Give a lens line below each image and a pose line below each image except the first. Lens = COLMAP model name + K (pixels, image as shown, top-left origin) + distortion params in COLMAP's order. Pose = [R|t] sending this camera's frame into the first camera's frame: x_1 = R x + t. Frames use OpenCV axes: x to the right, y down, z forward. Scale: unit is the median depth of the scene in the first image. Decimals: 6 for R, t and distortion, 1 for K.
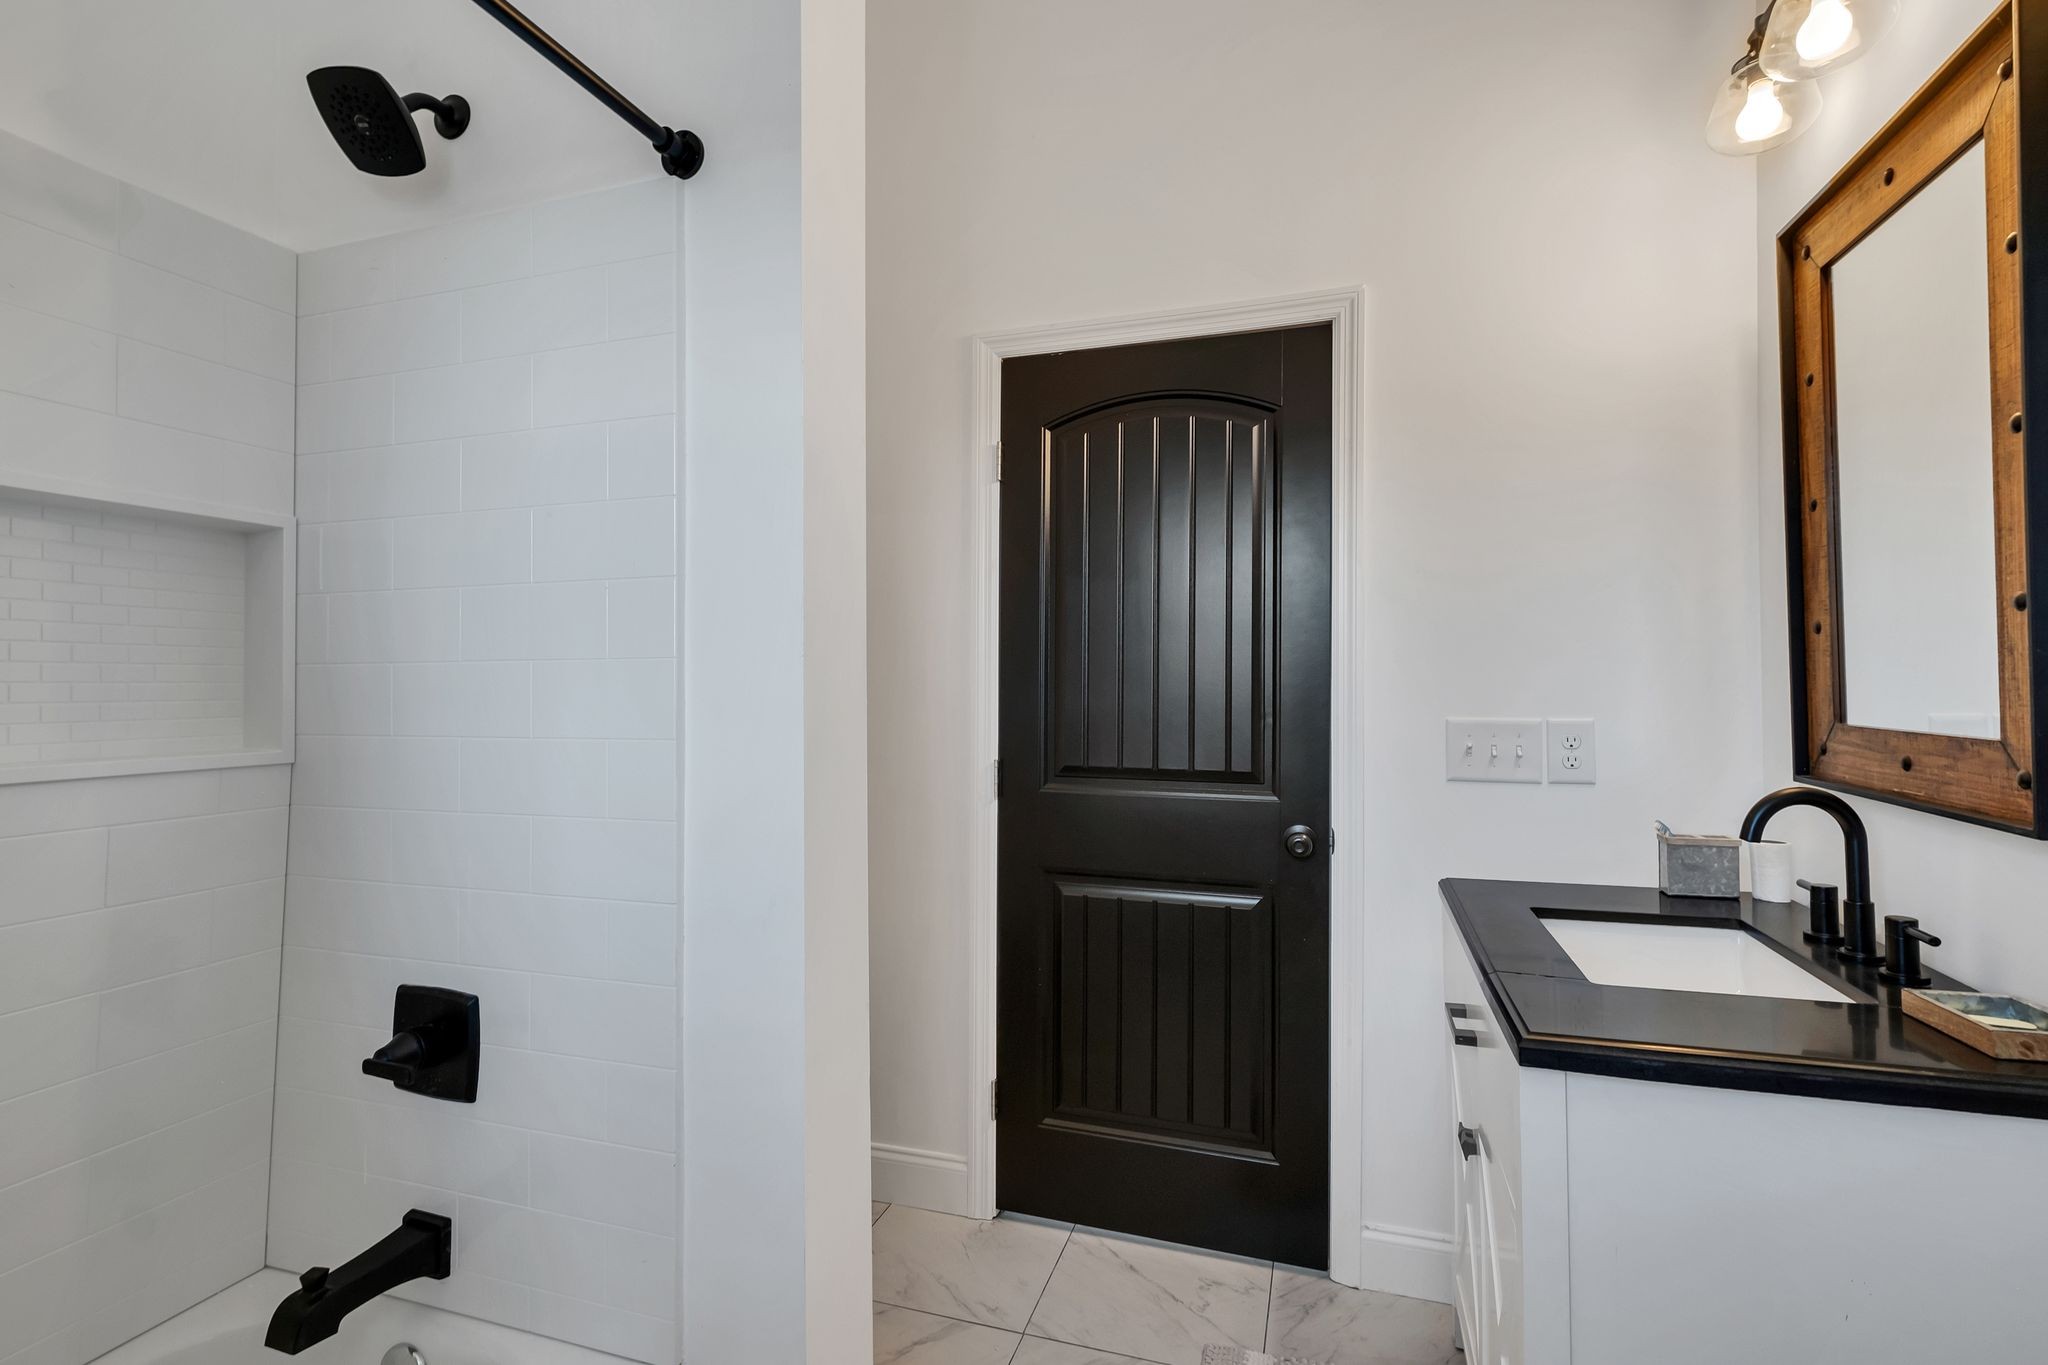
lens RADIAL K [[988.5, 0, 1024.0], [0, 988.5, 682.5], [0, 0, 1]] dist [0.000251, 0.000015]
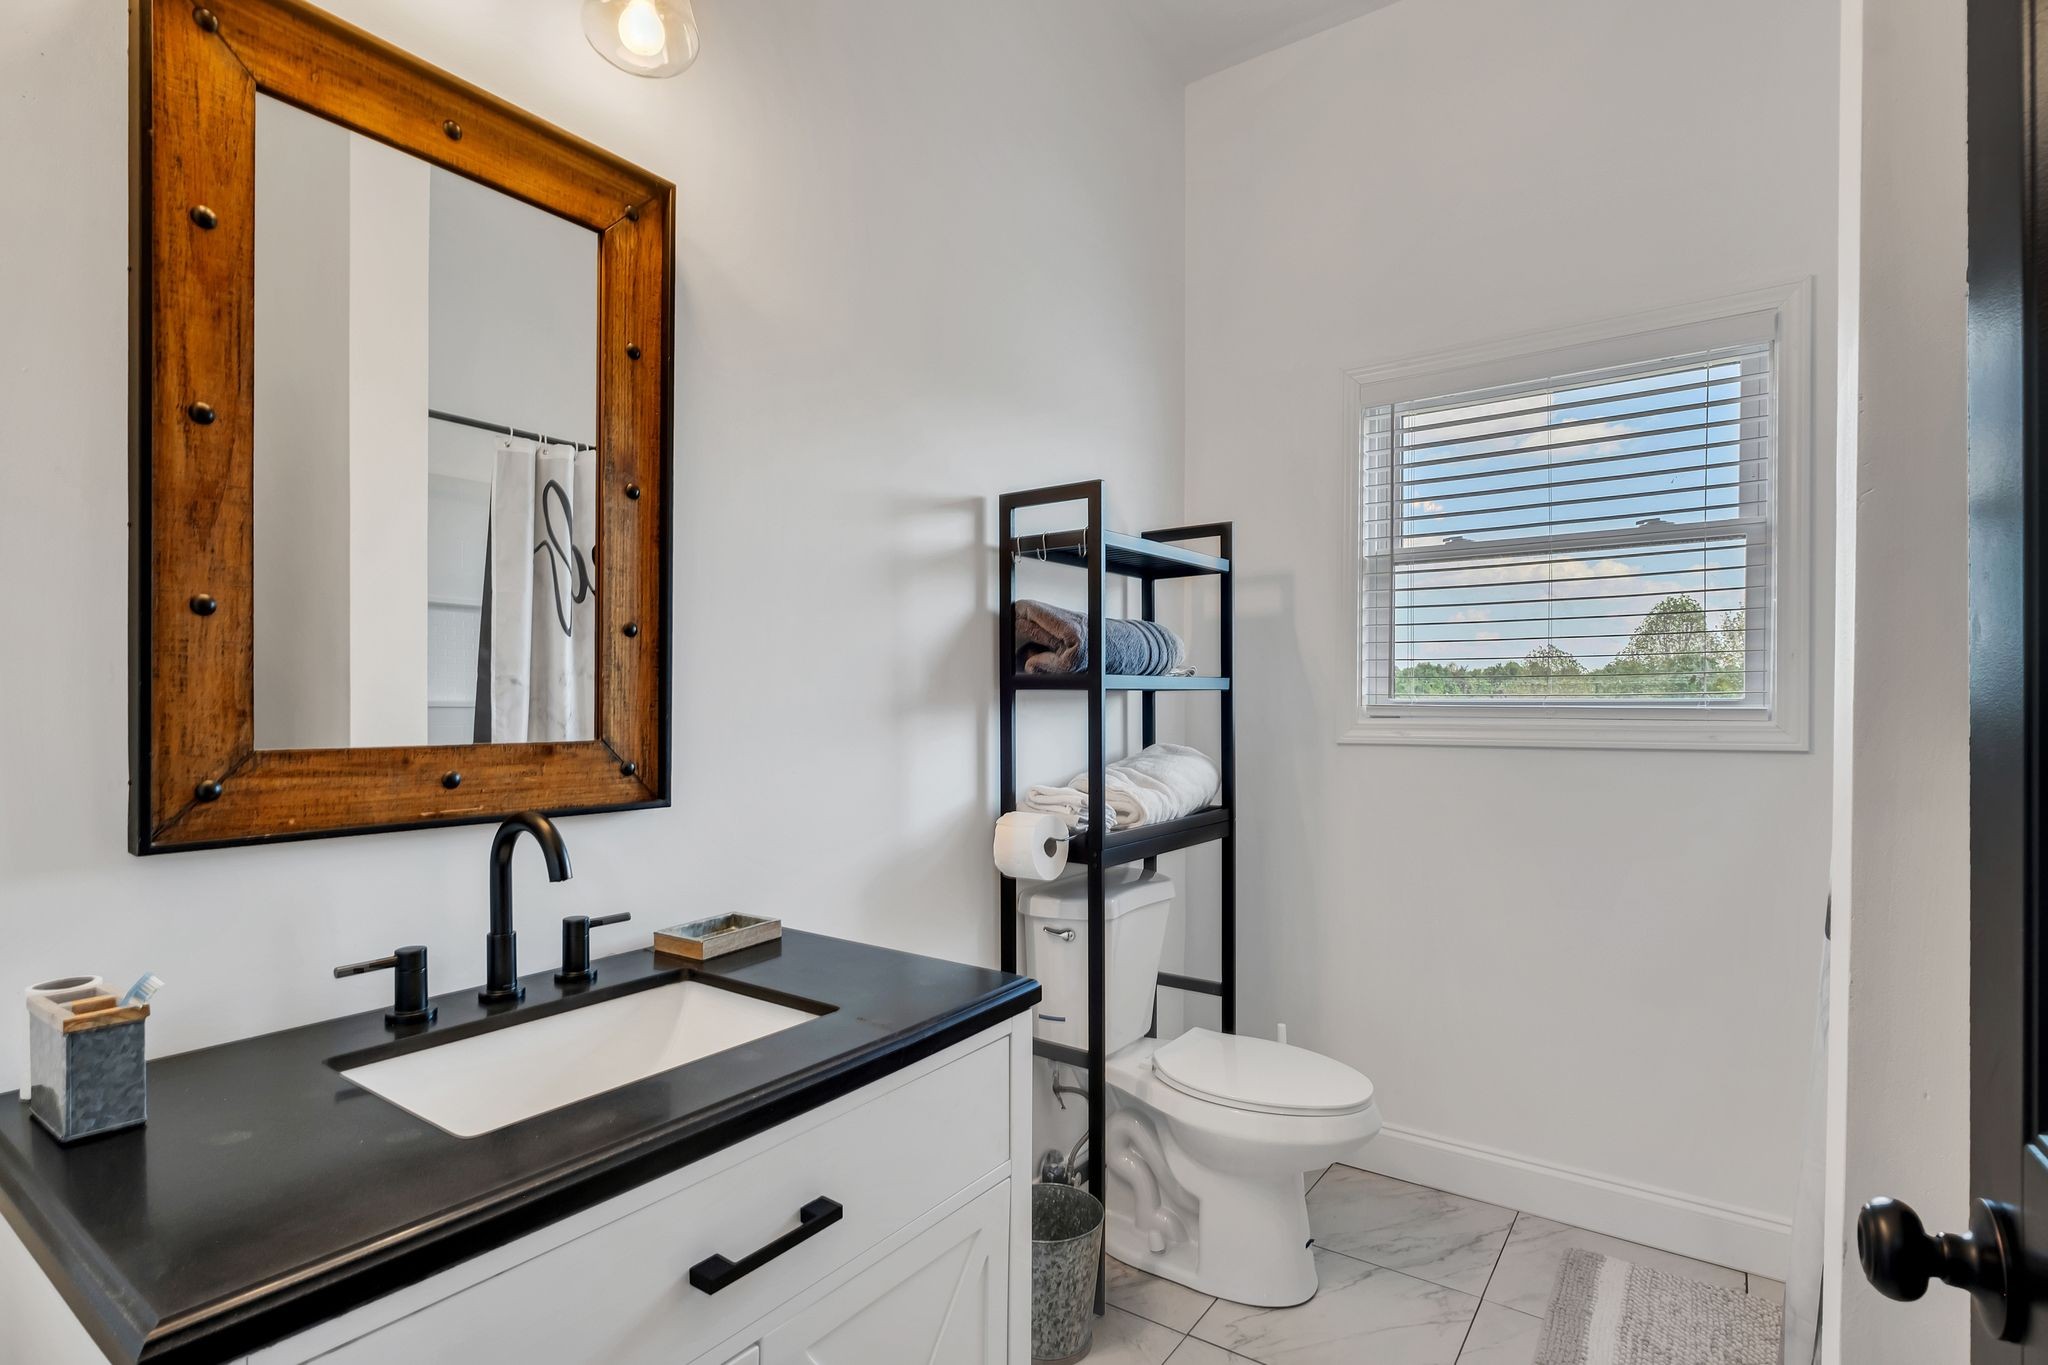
lens RADIAL K [[988.5, 0, 1024.0], [0, 988.5, 682.5], [0, 0, 1]] dist [0.000251, 0.000015]
pose [[-0.953825, 0.003347, 0.300344, 0.111082], [0.000069, 0.999940, -0.010927, -0.000875], [-0.300362, -0.010402, -0.953769, 1.956389]]
